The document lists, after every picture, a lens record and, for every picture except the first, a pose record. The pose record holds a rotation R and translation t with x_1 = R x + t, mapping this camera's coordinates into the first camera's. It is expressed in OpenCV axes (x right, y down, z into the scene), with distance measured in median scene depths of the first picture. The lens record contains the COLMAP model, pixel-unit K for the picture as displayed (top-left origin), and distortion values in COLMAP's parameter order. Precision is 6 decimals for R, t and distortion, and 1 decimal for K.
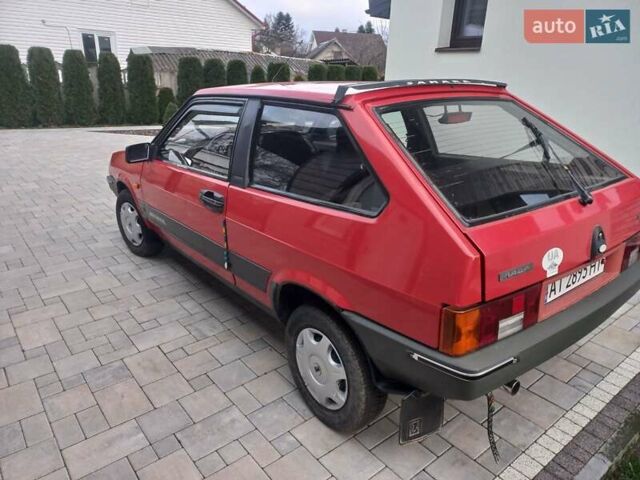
lens RADIAL K [[458.8, 0, 311.6], [0, 458.8, 229.1], [0, 0, 1]] dist [0.028796, -0.001305]
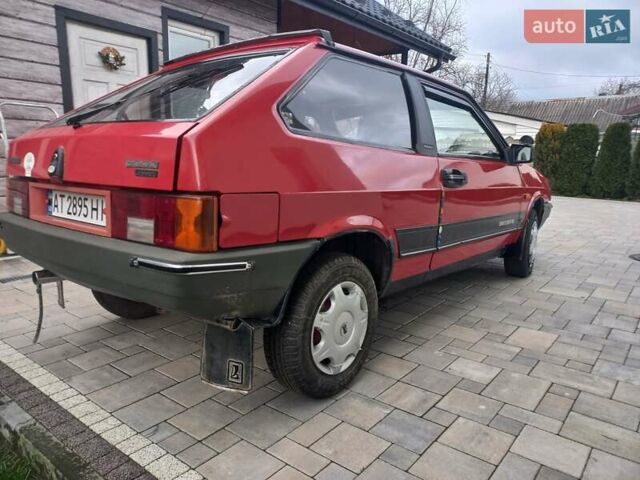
lens RADIAL K [[456.1, 0, 322.8], [0, 456.1, 231.3], [0, 0, 1]] dist [0.031264, -0.000526]
pose [[0.221255, 0.140815, -0.964996, 1.435951], [-0.324939, 0.943621, 0.063193, -0.067709], [0.919489, 0.299583, 0.254537, 1.115754]]
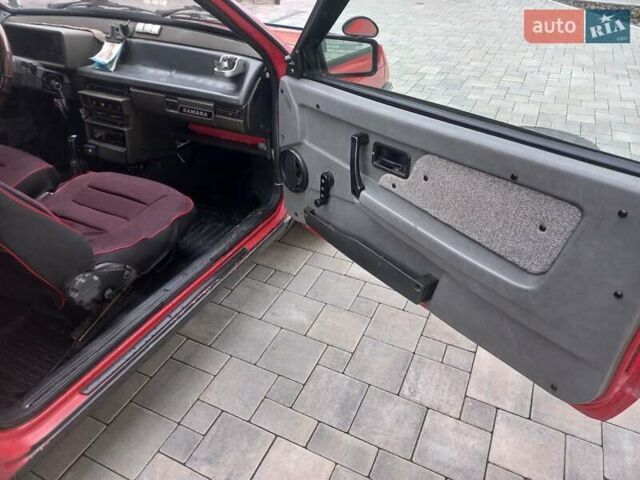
lens RADIAL K [[454.7, 0, 320.0], [0, 454.7, 240.0], [0, 0, 1]] dist [0.040443, -0.000246]
pose [[0.439130, 0.509560, -0.739941, 0.761957], [-0.290152, 0.859902, 0.419976, -0.488025], [0.850280, 0.030271, 0.525459, 1.697480]]
